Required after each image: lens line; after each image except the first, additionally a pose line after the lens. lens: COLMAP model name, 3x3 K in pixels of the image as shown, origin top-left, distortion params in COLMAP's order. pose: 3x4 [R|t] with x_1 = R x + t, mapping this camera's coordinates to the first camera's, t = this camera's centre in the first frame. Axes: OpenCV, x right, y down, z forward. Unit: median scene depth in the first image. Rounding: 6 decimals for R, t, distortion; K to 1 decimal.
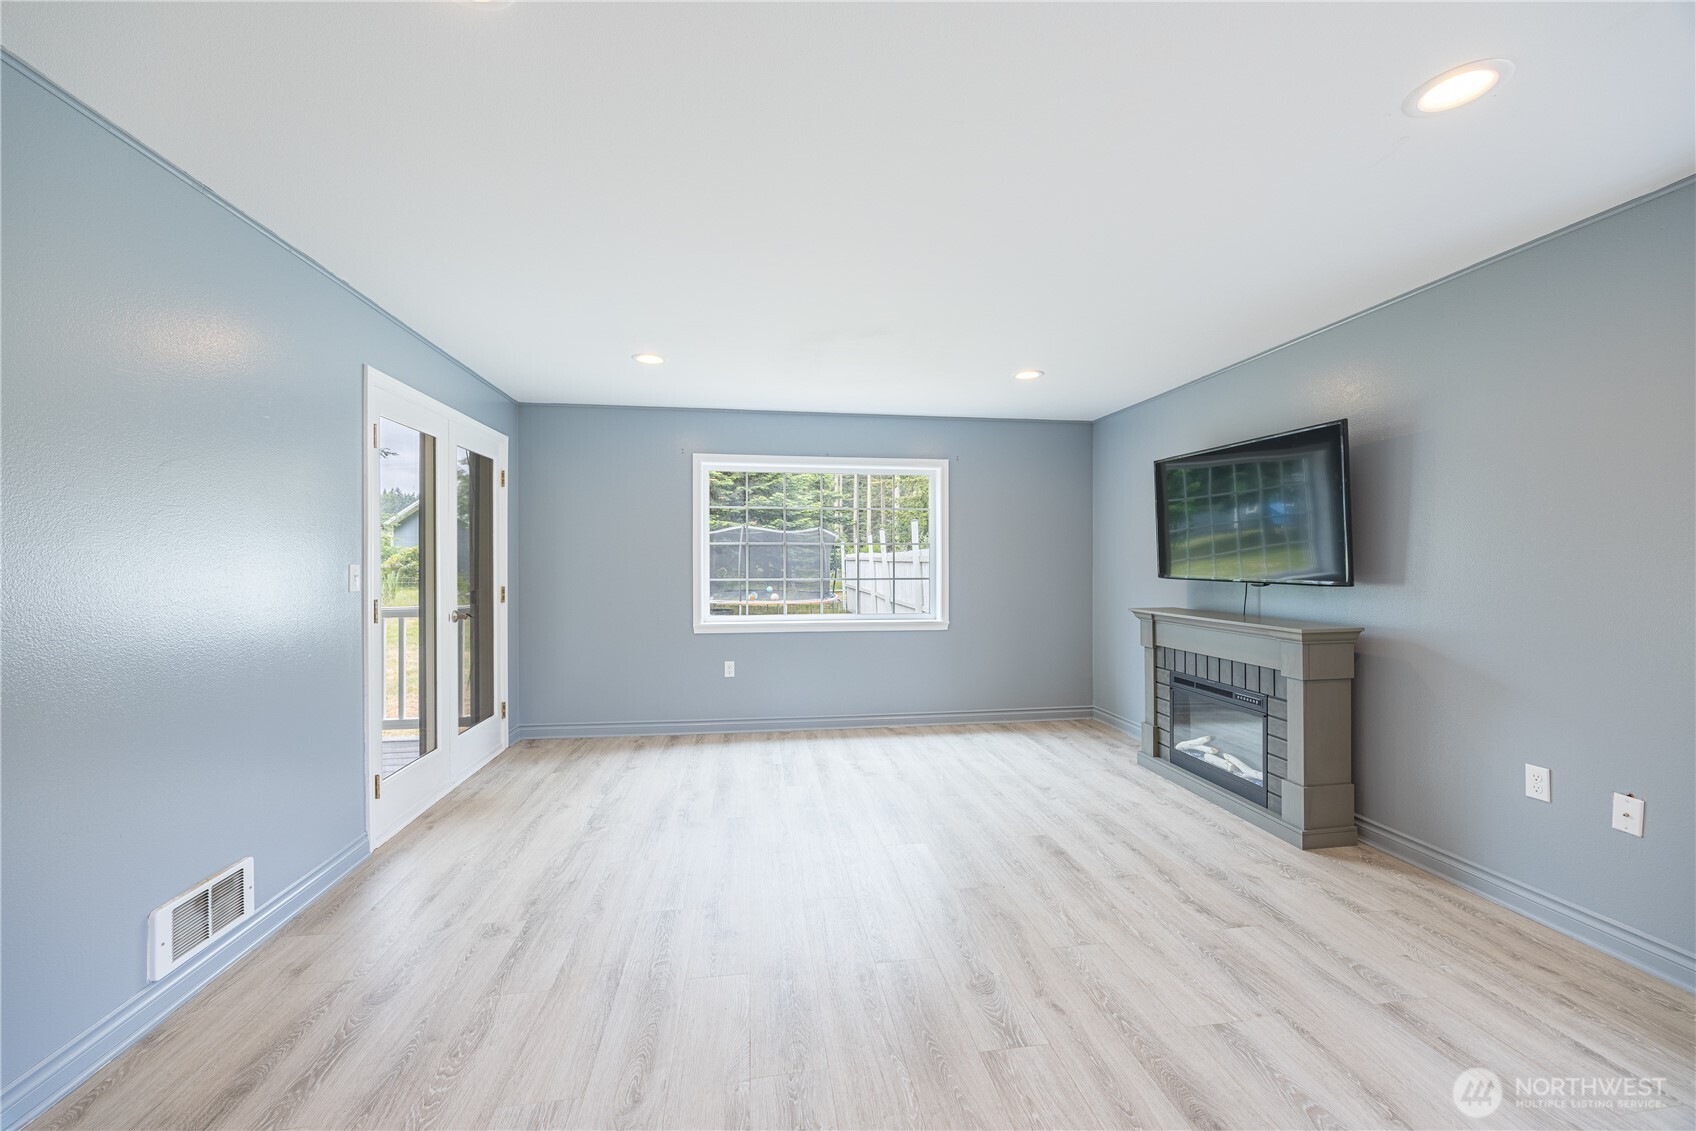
lens RADIAL K [[652.3, 0, 852.1], [0, 652.3, 568.8], [0, 0, 1]] dist [-0.000208, 0.000304]
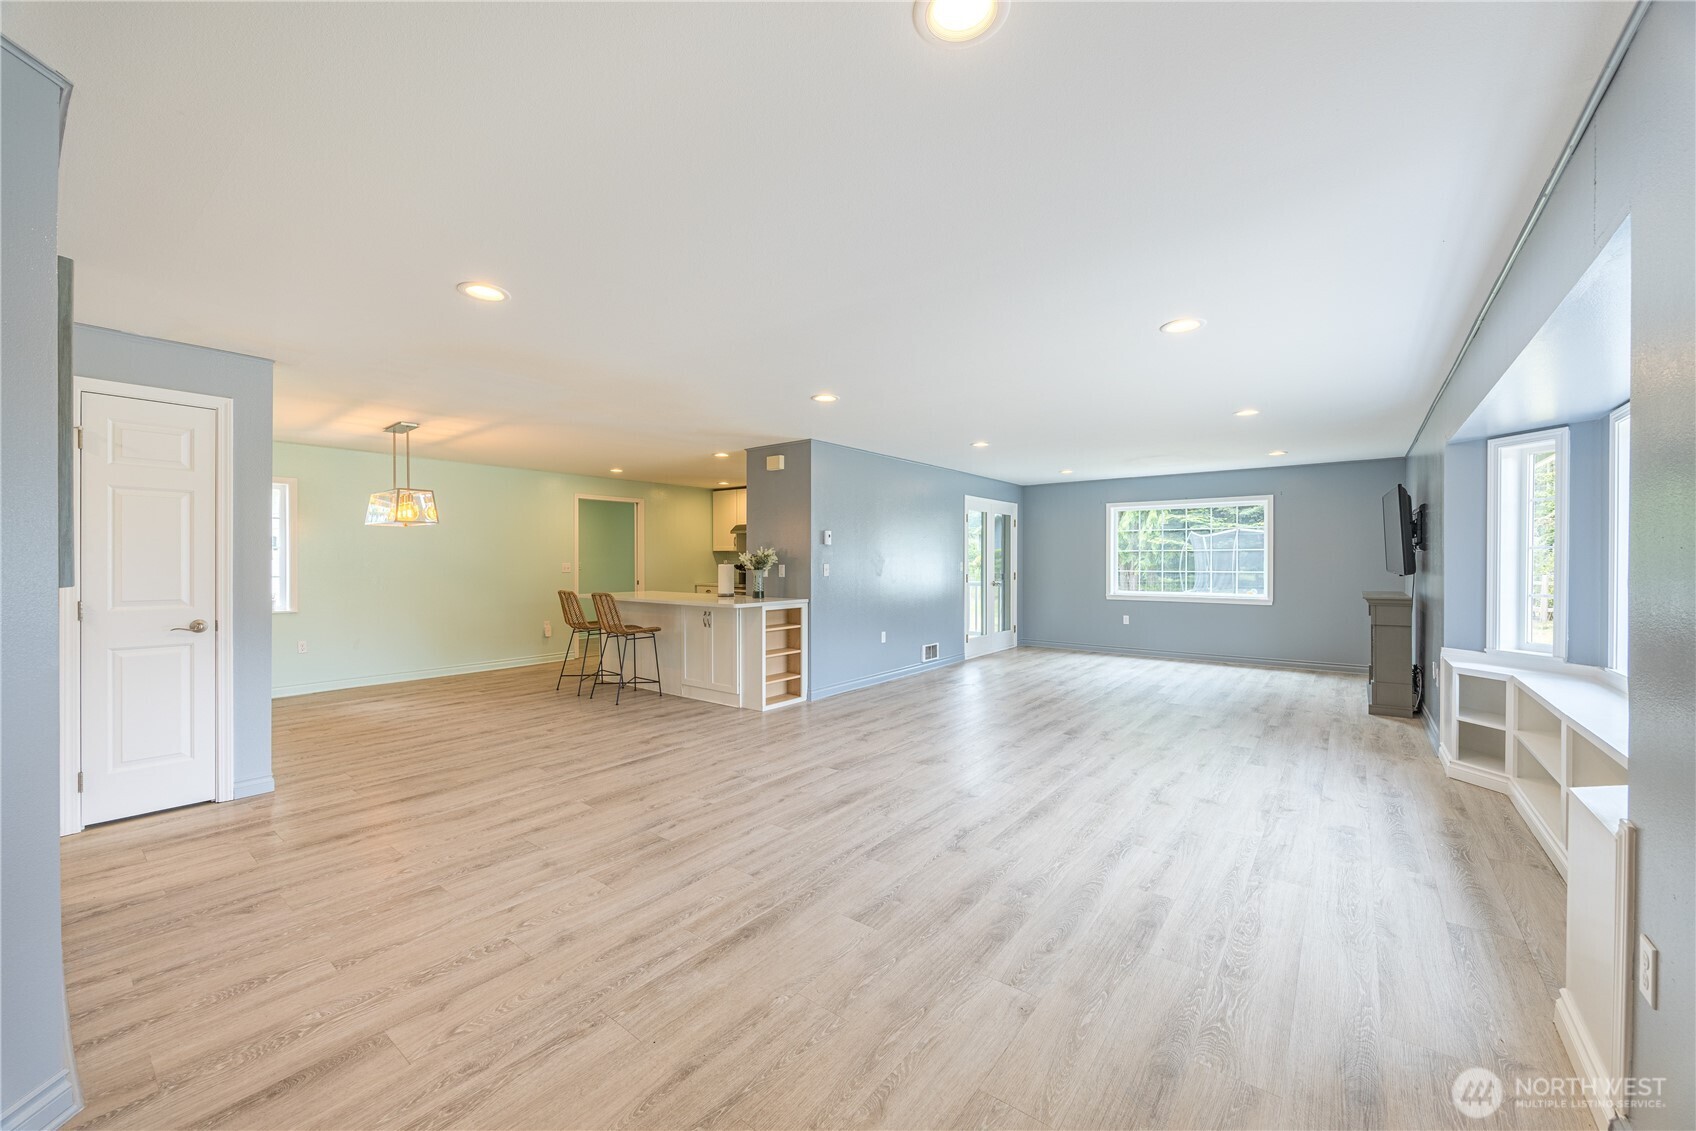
lens RADIAL K [[647.6, 0, 847.1], [0, 647.6, 564.3], [0, 0, 1]] dist [-0.002040, 0.000366]
pose [[0.683374, 0.004511, -0.730054, 0.940394], [-0.007269, 0.999973, -0.000625, 0.008025], [0.730032, 0.005734, 0.683389, -1.268440]]
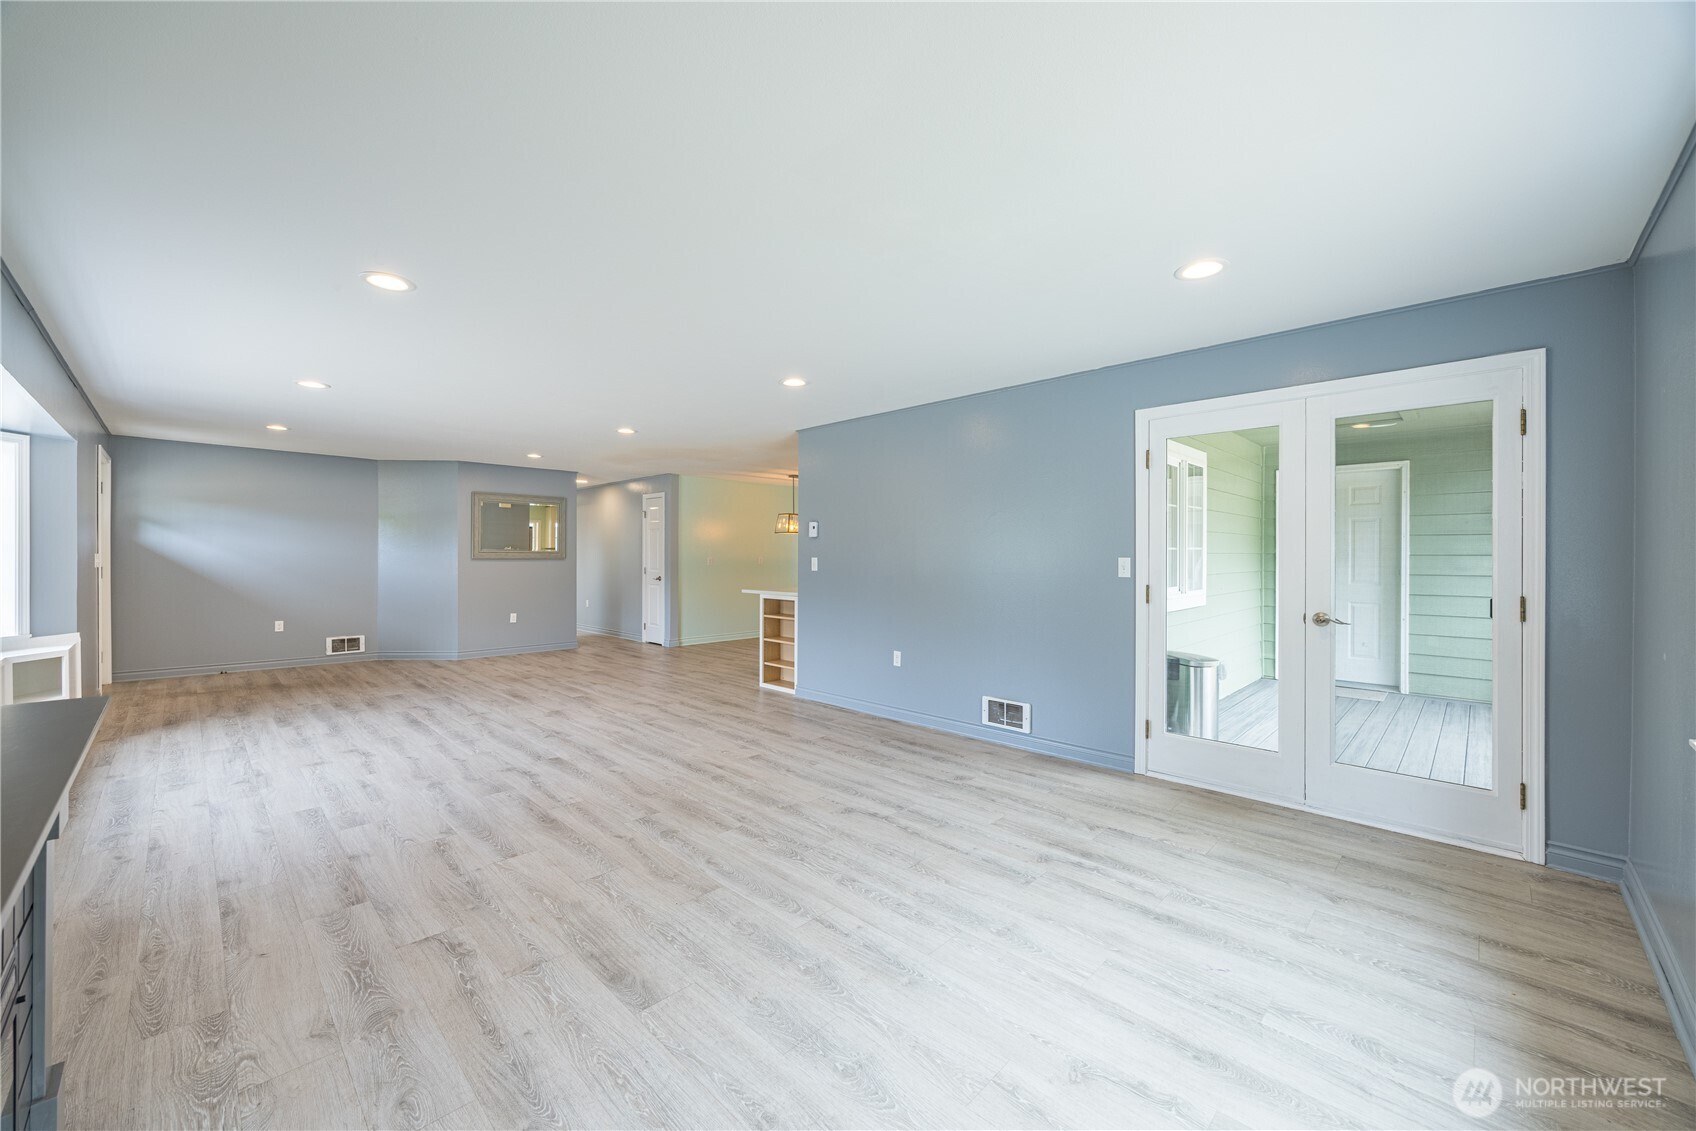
lens RADIAL K [[647.6, 0, 847.1], [0, 647.6, 564.3], [0, 0, 1]] dist [-0.002040, 0.000366]
pose [[-0.799517, 0.007595, -0.600595, 0.485941], [-0.007922, 0.999700, 0.023188, -0.018468], [0.600591, 0.023297, -0.799217, 1.542368]]
